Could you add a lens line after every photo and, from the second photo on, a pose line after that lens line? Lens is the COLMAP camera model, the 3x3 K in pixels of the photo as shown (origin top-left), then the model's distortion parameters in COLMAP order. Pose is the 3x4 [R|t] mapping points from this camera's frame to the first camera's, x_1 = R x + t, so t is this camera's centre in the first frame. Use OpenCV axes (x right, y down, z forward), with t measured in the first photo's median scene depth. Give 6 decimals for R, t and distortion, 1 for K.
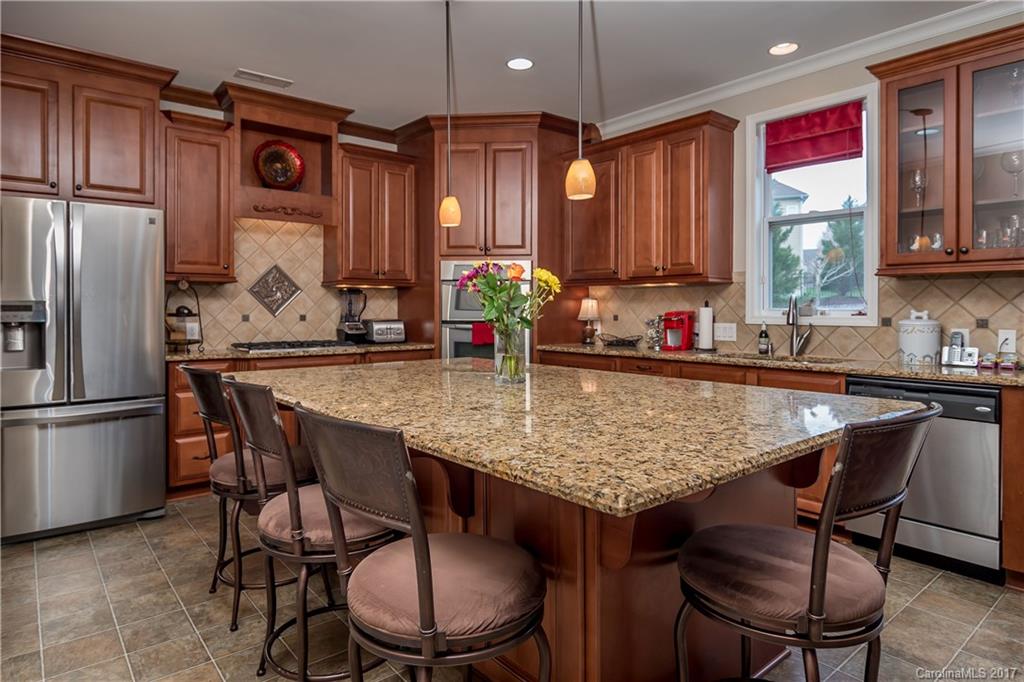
lens RADIAL K [[601.3, 0, 516.6], [0, 601.3, 305.5], [0, 0, 1]] dist [0.005215, -0.000400]
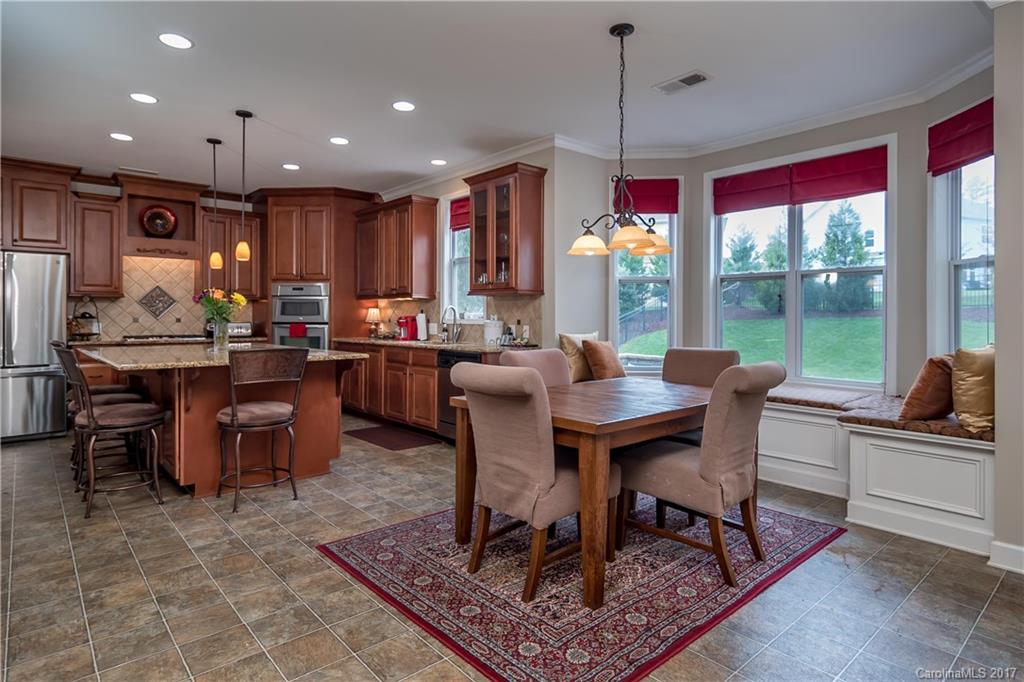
lens RADIAL K [[554.5, 0, 517.8], [0, 554.5, 314.4], [0, 0, 1]] dist [-0.001807, -0.000416]
pose [[0.999481, 0.001782, 0.032172, 0.487044], [-0.001820, 0.999998, 0.001154, 0.003142], [-0.032170, -0.001212, 0.999482, -0.457229]]
